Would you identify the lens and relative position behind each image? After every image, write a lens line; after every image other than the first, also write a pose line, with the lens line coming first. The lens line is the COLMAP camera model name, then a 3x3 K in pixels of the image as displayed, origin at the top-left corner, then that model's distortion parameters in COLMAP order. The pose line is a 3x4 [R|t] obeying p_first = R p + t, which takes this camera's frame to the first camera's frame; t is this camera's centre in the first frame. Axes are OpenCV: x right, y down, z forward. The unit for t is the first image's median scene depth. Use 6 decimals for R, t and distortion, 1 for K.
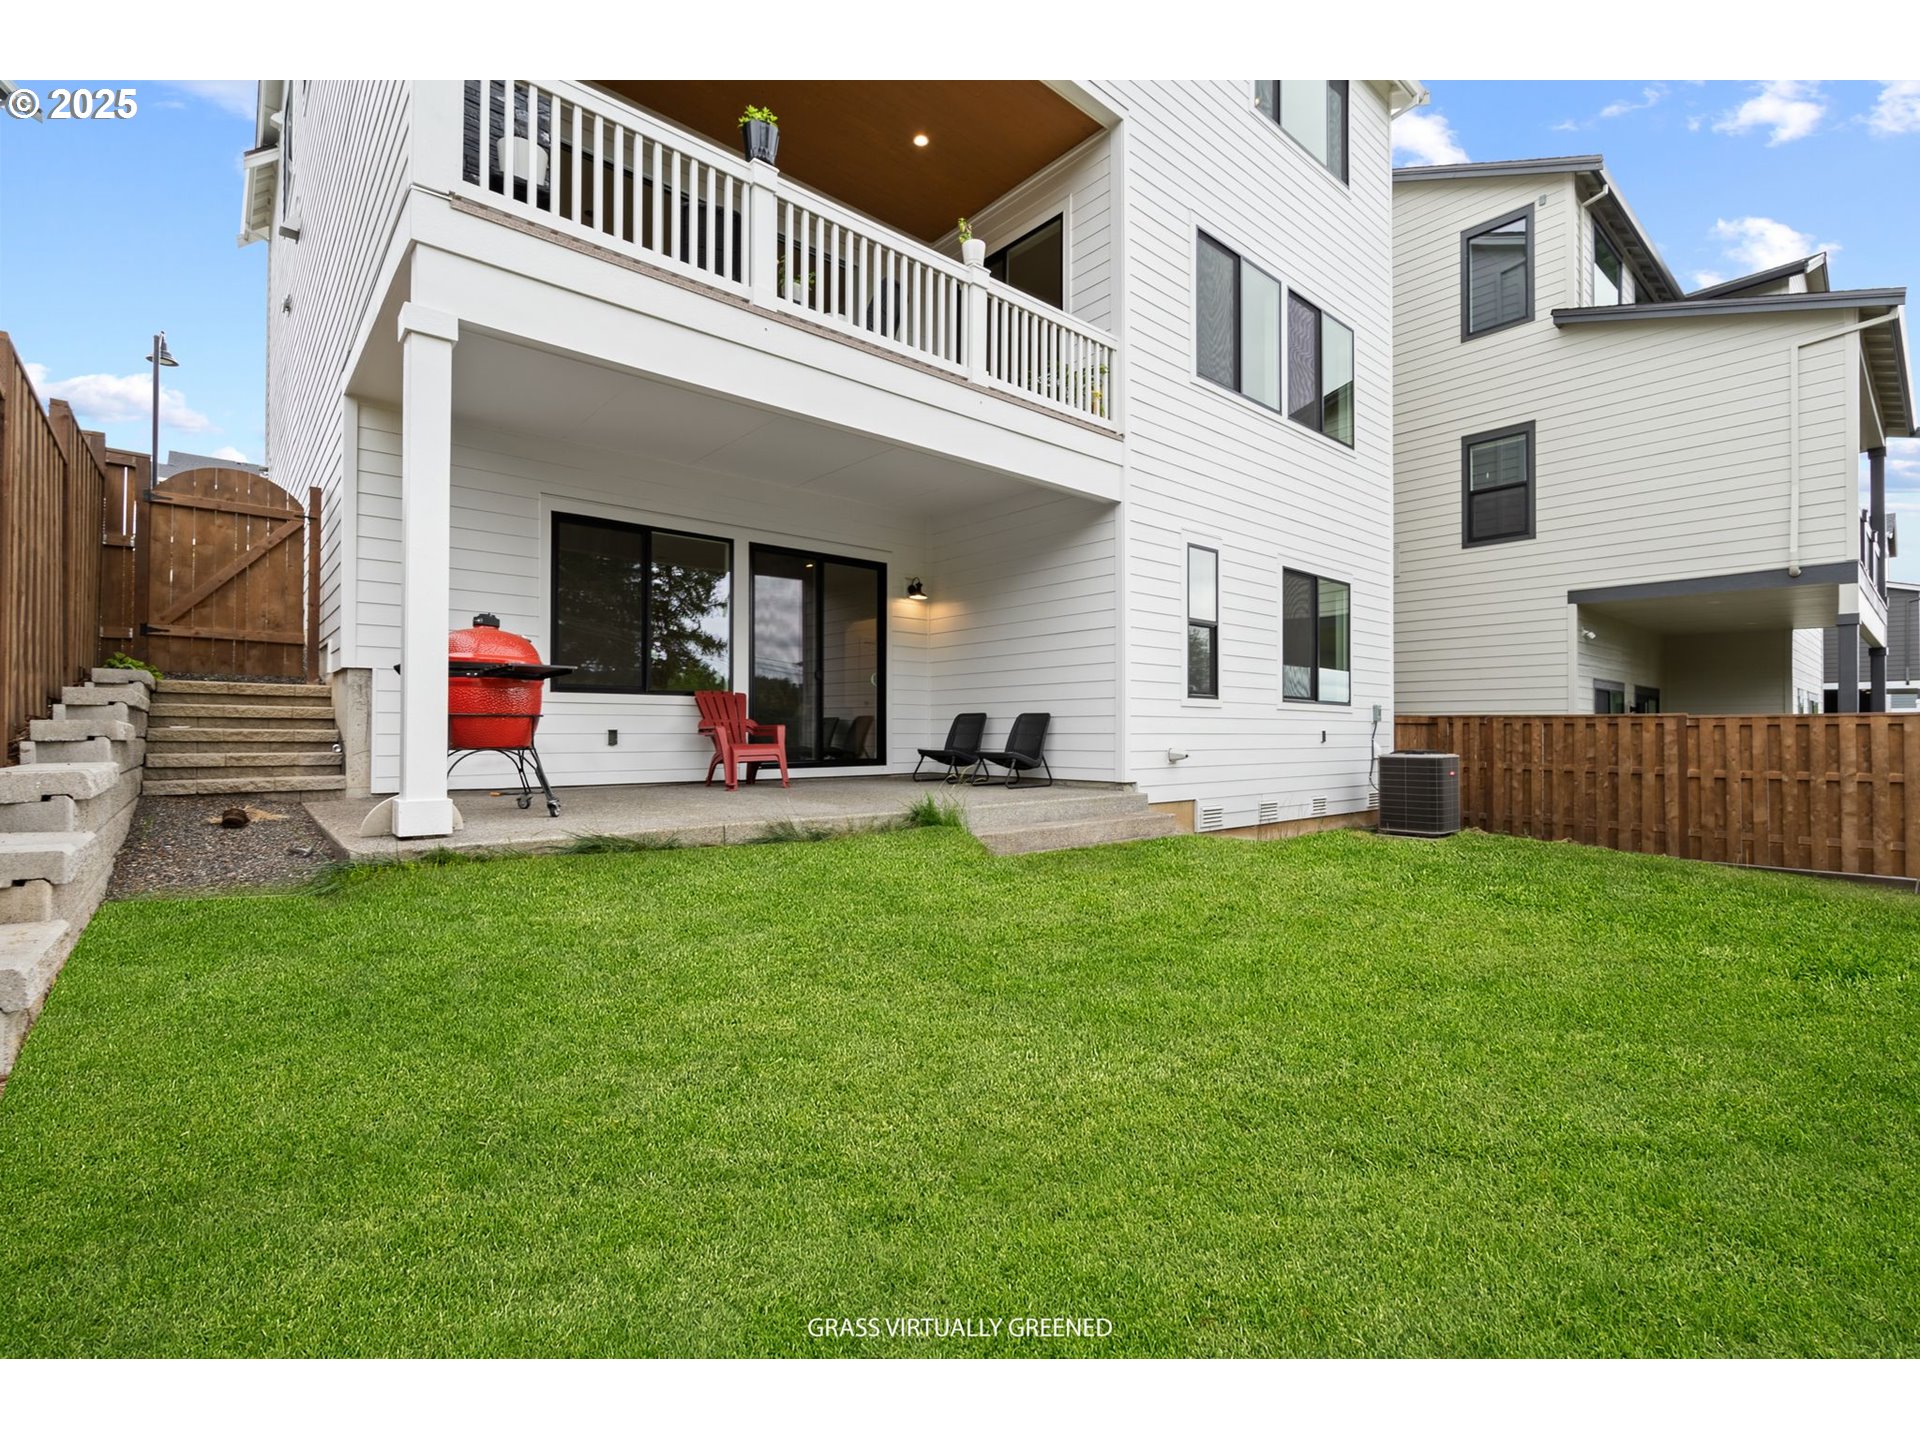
lens RADIAL K [[872.9, 0, 945.2], [0, 872.9, 724.0], [0, 0, 1]] dist [0.003806, -0.000152]
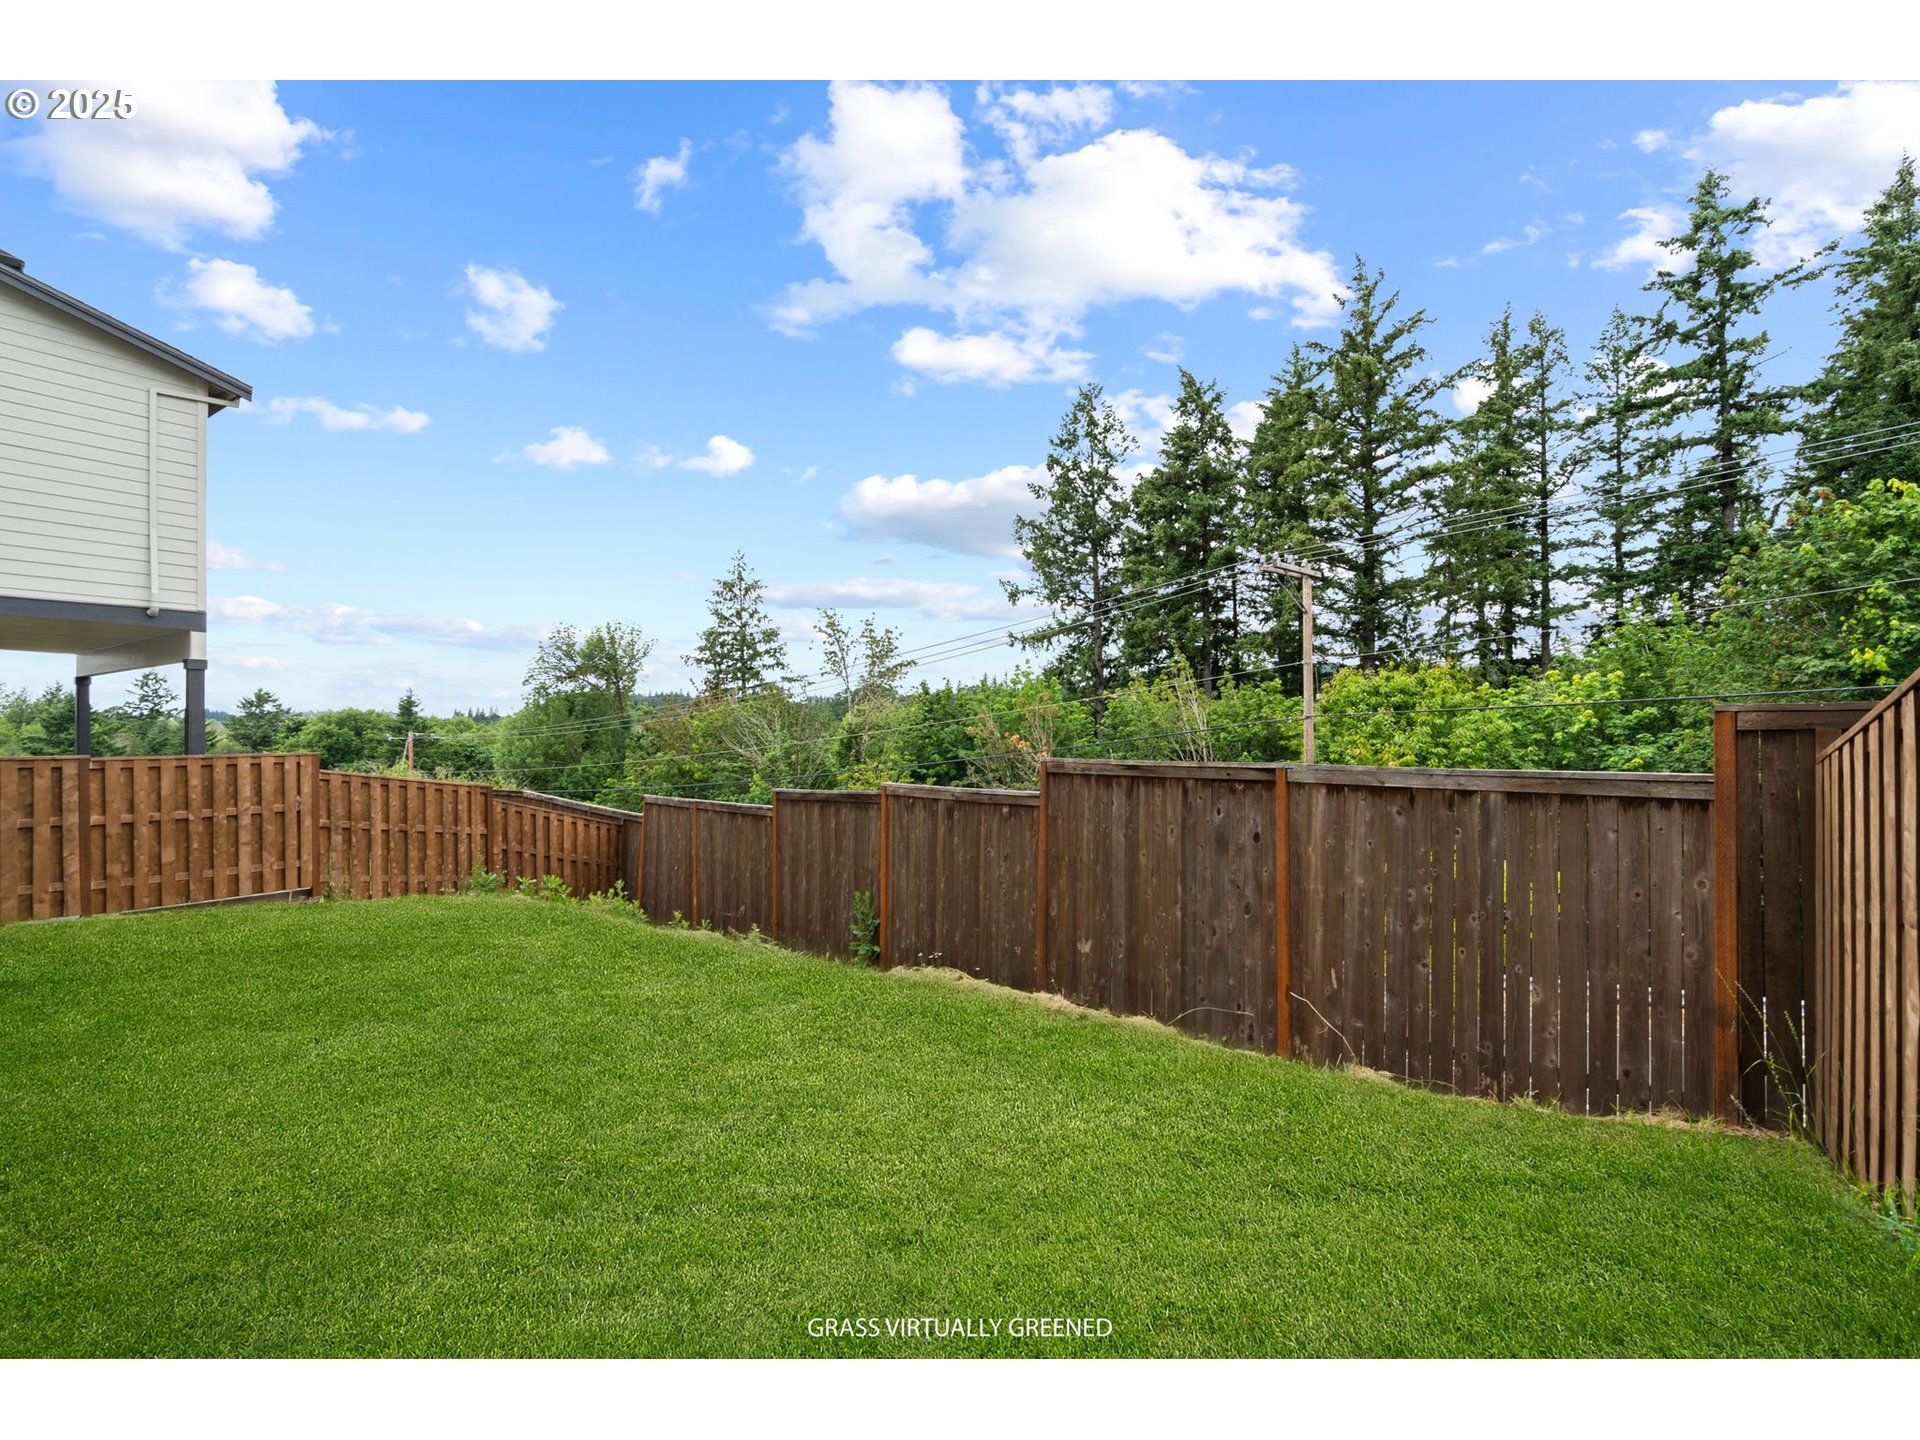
lens RADIAL K [[872.9, 0, 975.3], [0, 872.9, 727.7], [0, 0, 1]] dist [0.003806, -0.000152]
pose [[-0.251487, -0.002540, 0.967857, -0.281544], [-0.009990, 0.999950, 0.000029, -0.053296], [-0.967809, -0.009661, -0.251500, 0.355638]]
